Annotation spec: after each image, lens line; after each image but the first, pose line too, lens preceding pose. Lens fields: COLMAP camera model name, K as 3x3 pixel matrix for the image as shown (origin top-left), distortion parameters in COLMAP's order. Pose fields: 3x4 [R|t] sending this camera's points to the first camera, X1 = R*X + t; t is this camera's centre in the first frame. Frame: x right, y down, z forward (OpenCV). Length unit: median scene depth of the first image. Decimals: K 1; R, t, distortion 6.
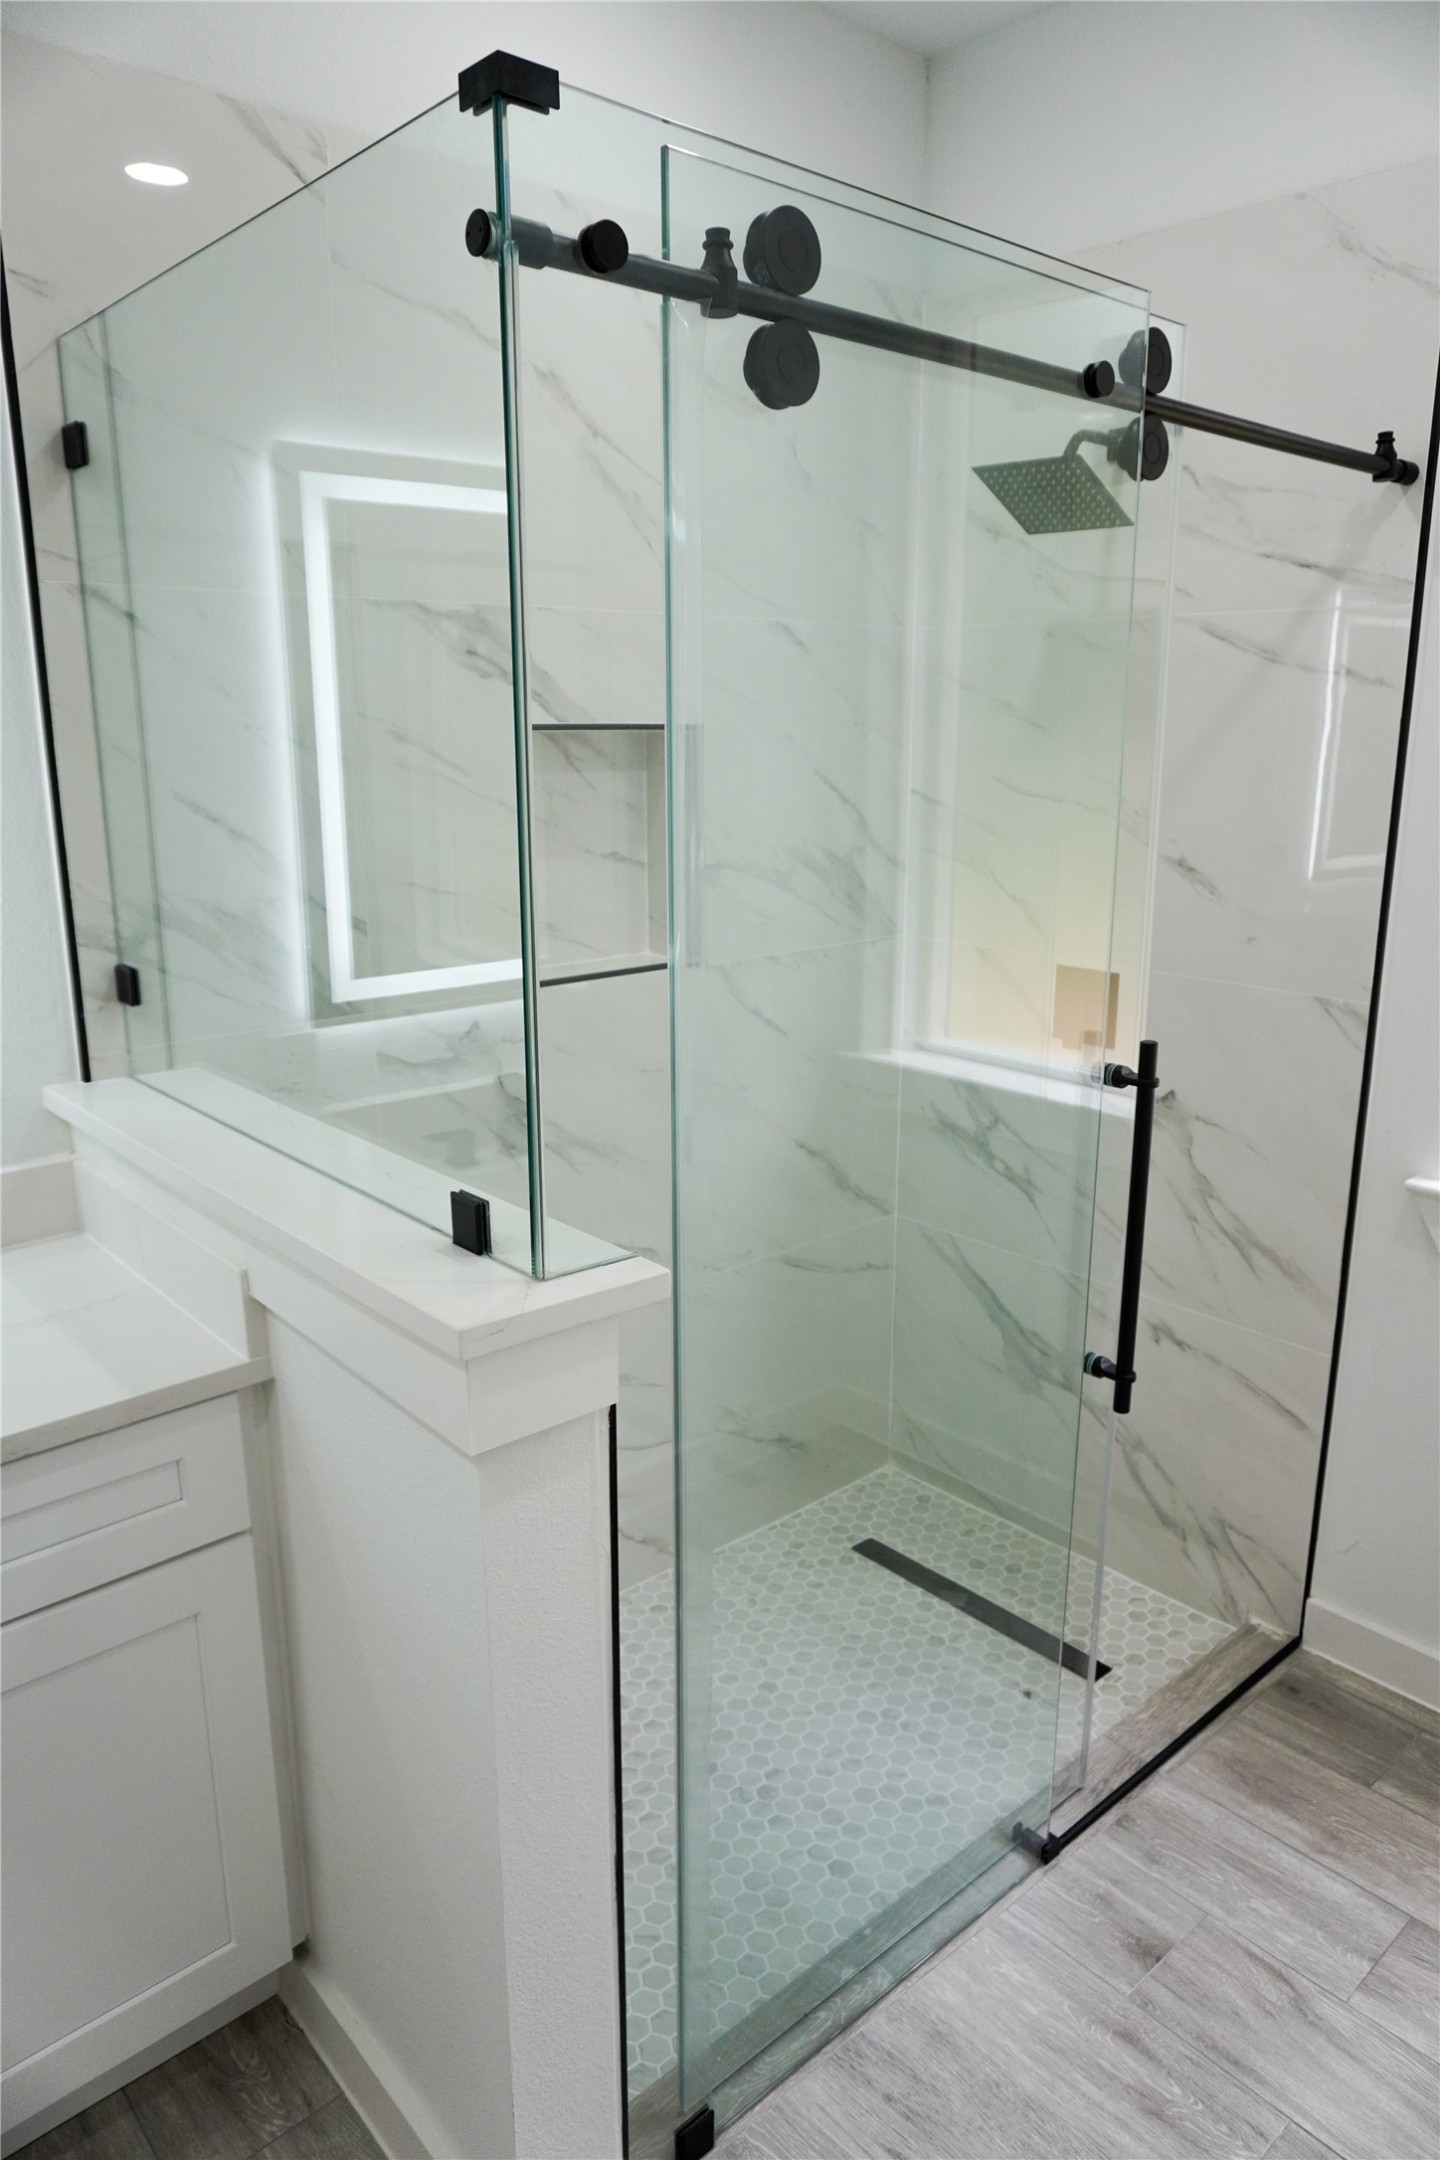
lens RADIAL K [[1439.7, 0, 713.0], [0, 1439.7, 1065.7], [0, 0, 1]] dist [-0.041395, 0.026600]
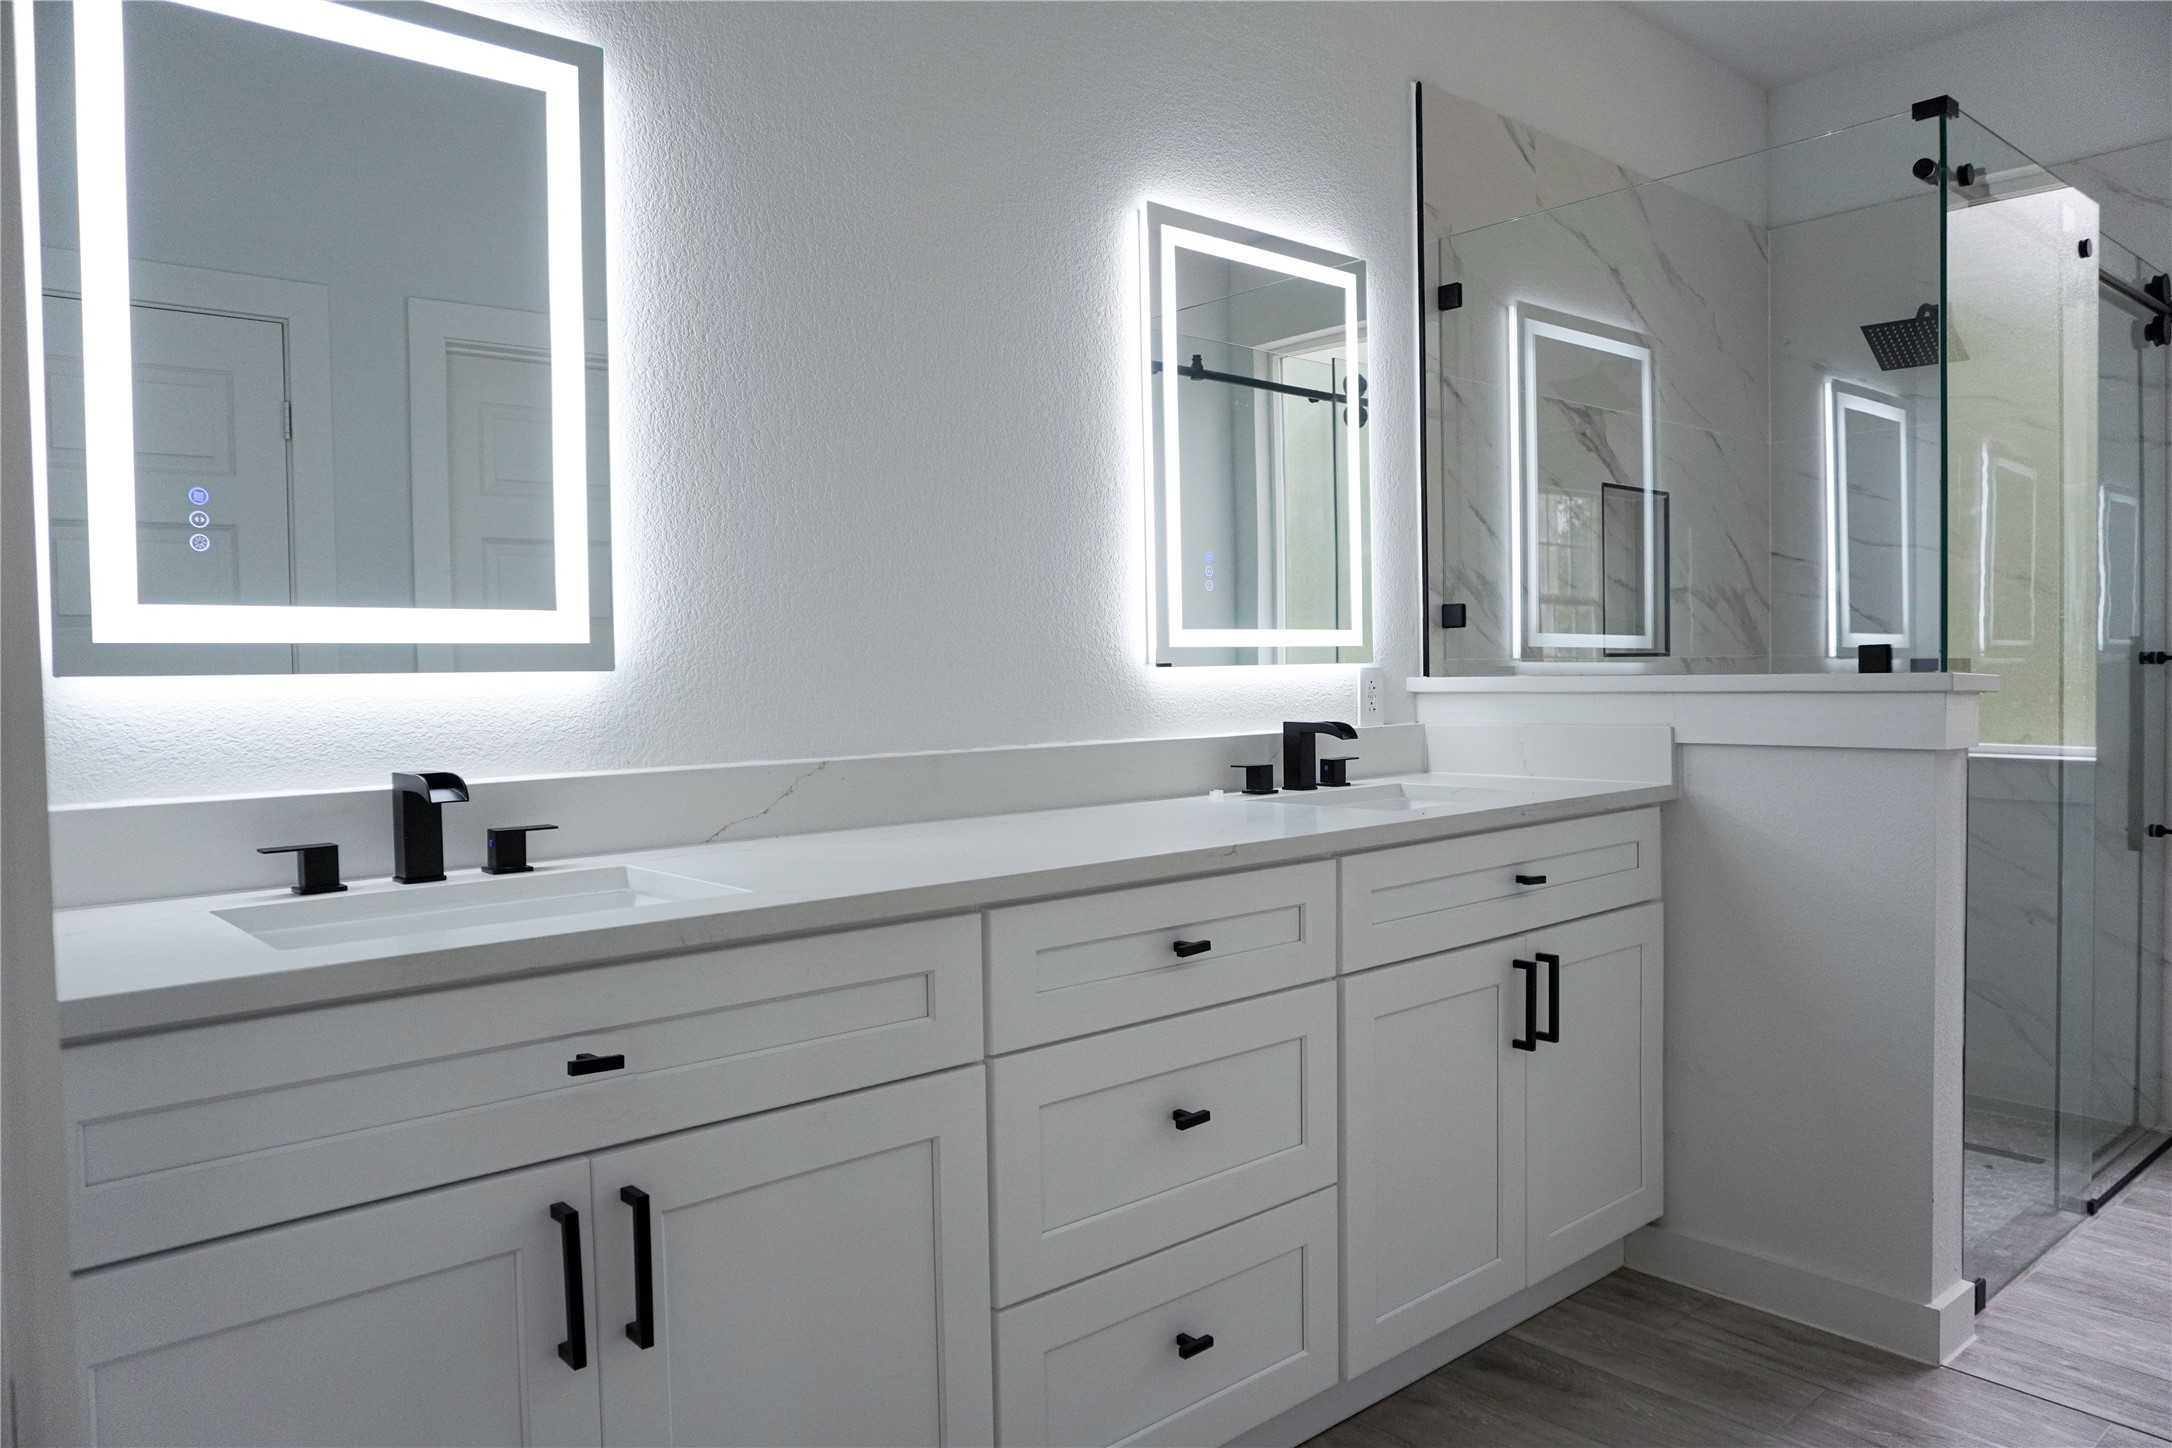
lens RADIAL K [[1447.7, 0, 1088.3], [0, 1447.7, 704.1], [0, 0, 1]] dist [-0.041395, 0.026600]
pose [[0.999805, -0.012638, -0.015203, -0.734462], [0.009206, 0.978140, -0.207745, 0.342677], [0.017496, 0.207564, 0.978065, -0.516135]]
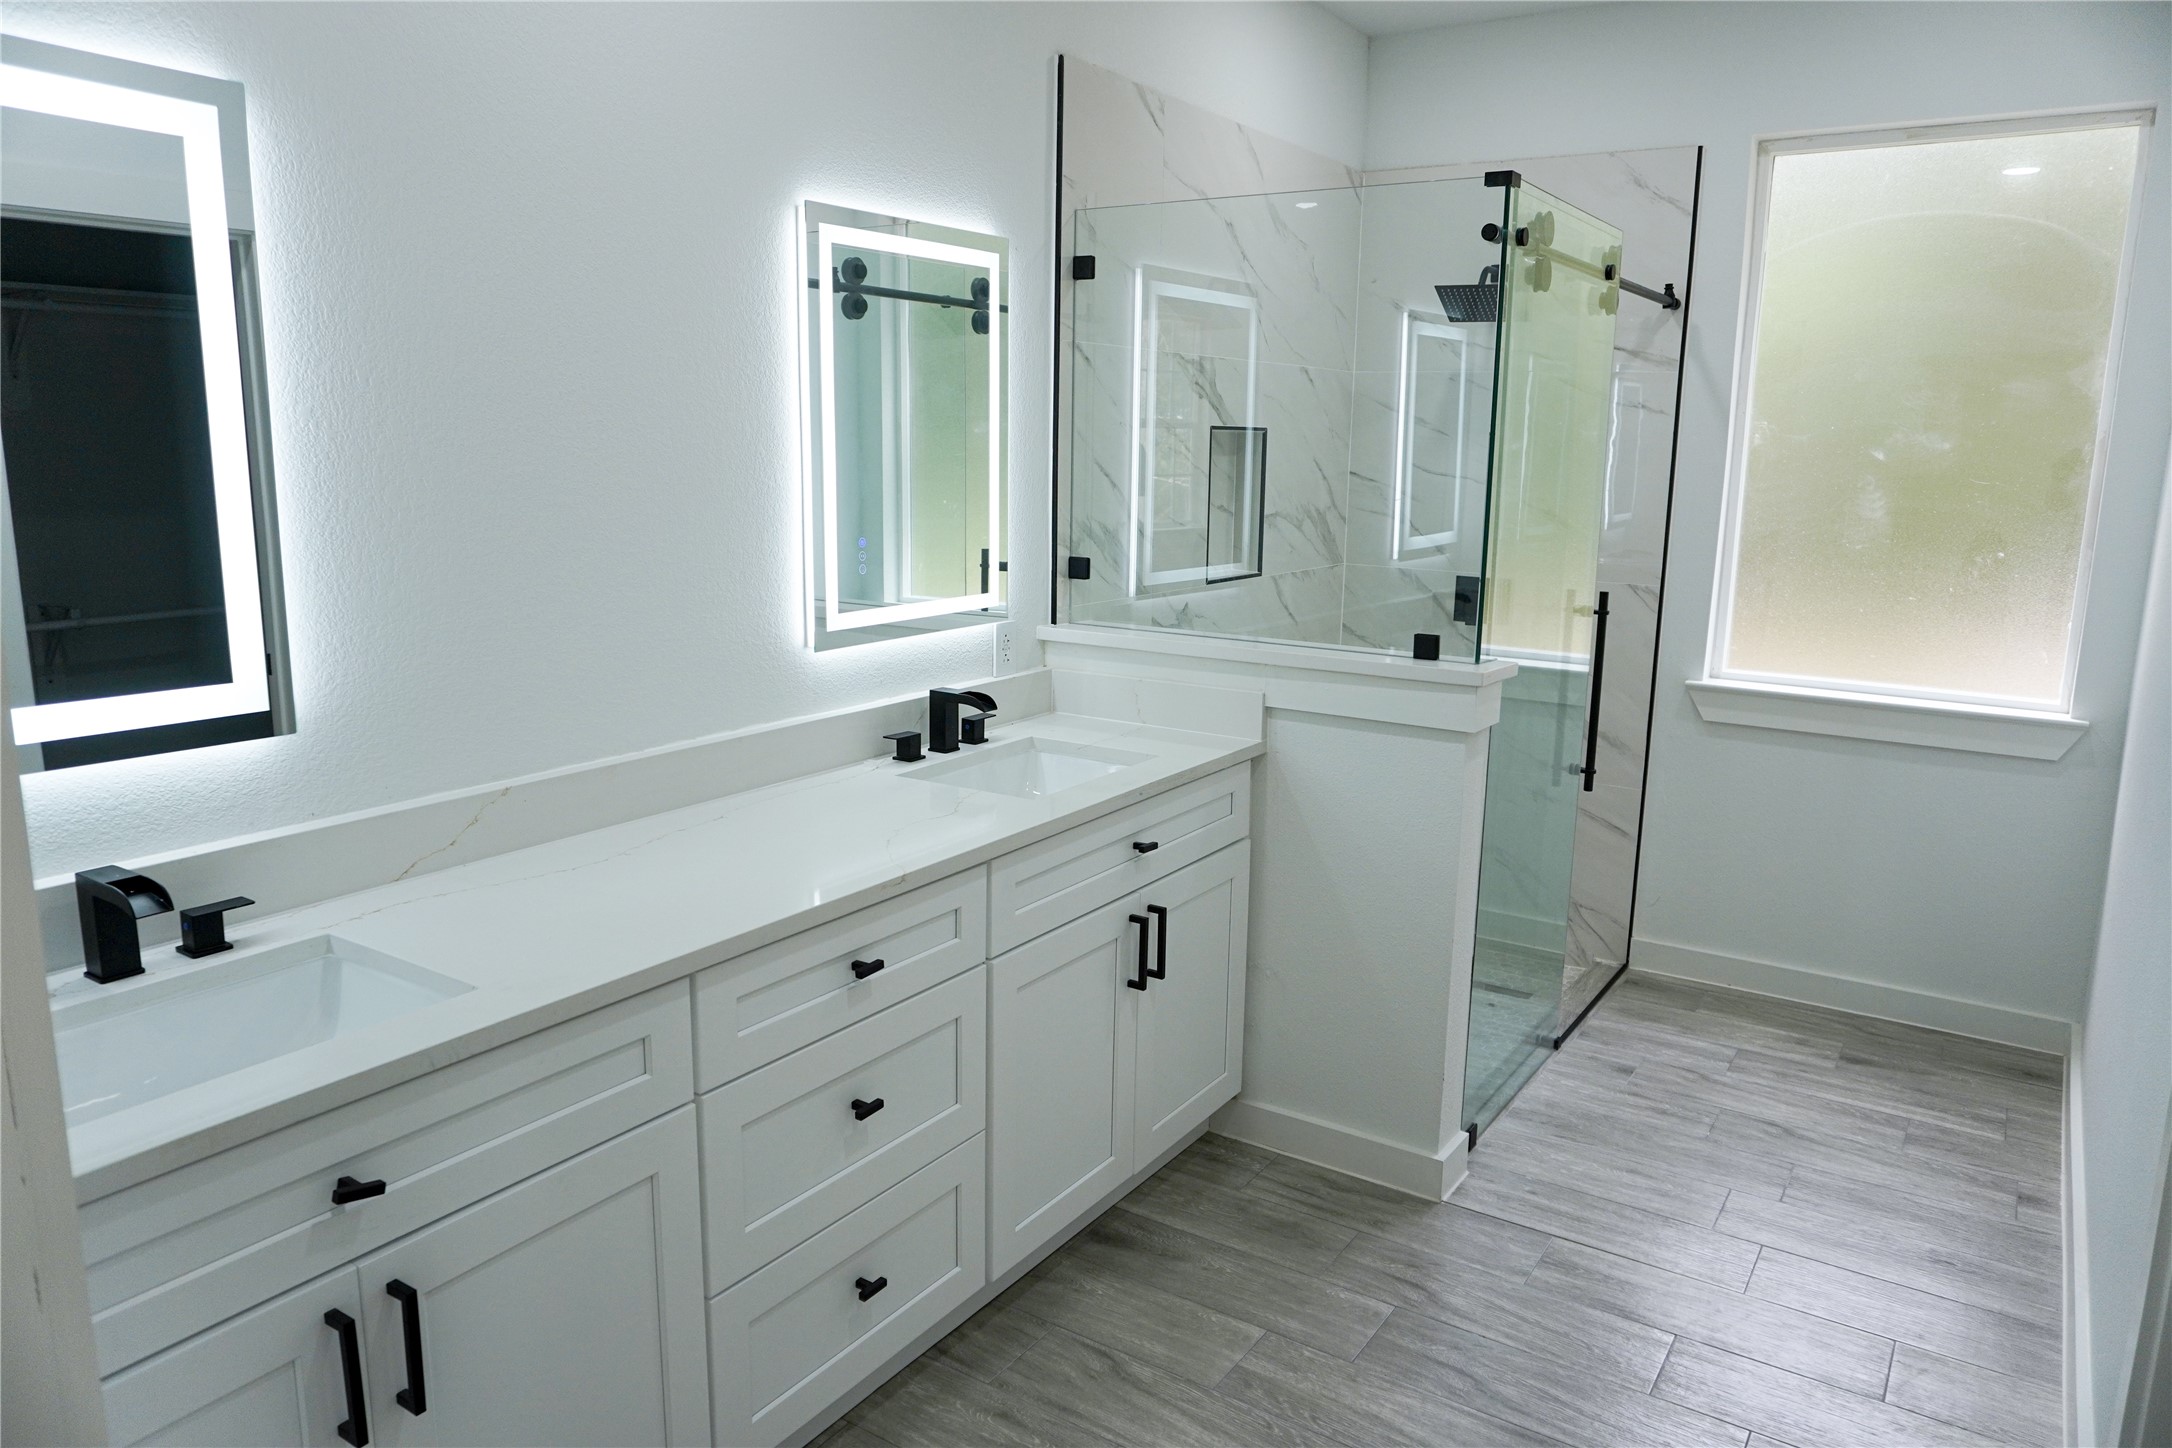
lens RADIAL K [[1447.7, 0, 1080.4], [0, 1447.7, 700.7], [0, 0, 1]] dist [-0.041395, 0.026600]
pose [[0.968401, -0.028115, 0.247807, -0.787264], [0.041254, 0.997996, -0.047989, 0.176135], [-0.245961, 0.056696, 0.967620, -0.645393]]
